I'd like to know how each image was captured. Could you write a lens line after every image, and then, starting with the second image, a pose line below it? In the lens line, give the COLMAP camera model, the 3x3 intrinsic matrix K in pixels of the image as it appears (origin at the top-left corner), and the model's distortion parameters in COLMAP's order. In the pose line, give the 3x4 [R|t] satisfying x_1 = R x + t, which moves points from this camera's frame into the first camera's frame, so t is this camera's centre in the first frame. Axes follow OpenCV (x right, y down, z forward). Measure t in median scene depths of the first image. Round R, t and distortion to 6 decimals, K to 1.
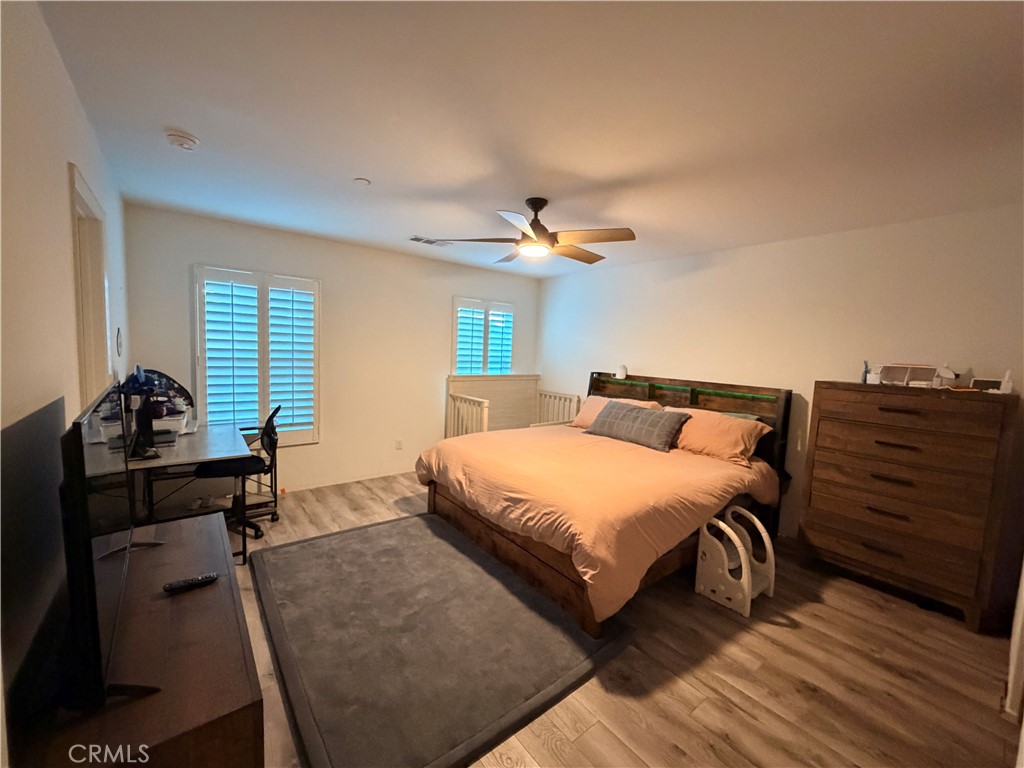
lens RADIAL K [[409.8, 0, 510.3], [0, 409.8, 385.4], [0, 0, 1]] dist [-0.000358, 0.000088]
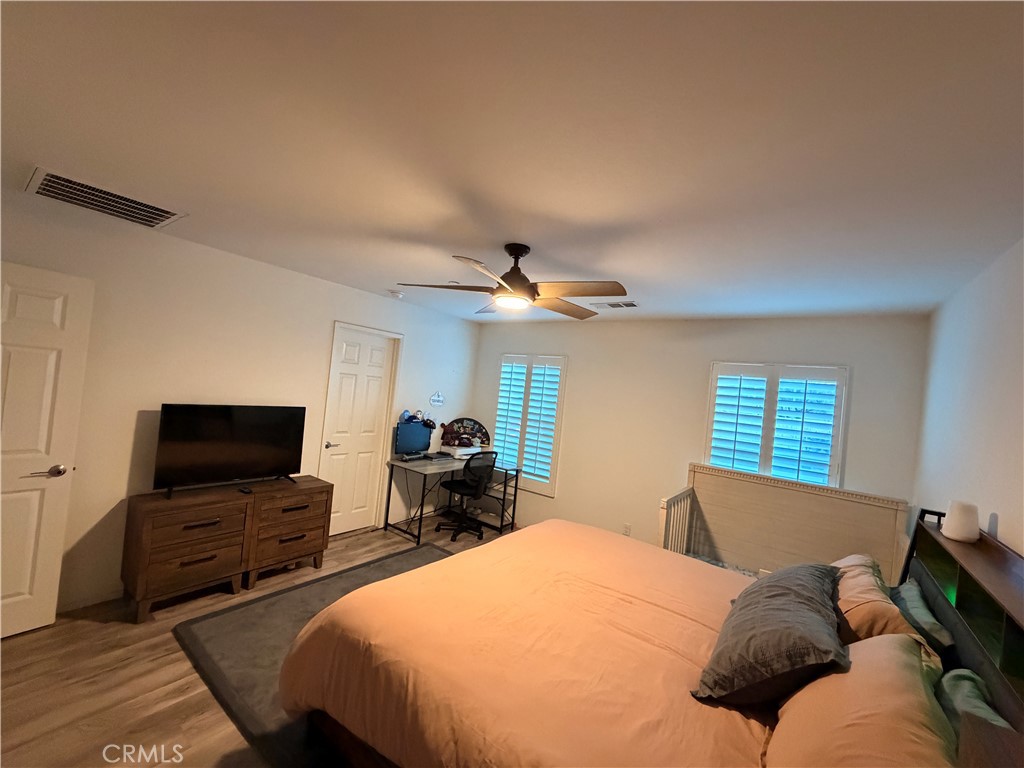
lens RADIAL K [[409.8, 0, 511.2], [0, 409.8, 380.5], [0, 0, 1]] dist [-0.000358, 0.000088]
pose [[0.263087, -0.031726, -0.964250, 0.669400], [-0.176399, 0.981029, -0.080407, -0.072043], [0.948509, 0.191246, 0.252499, 0.608143]]
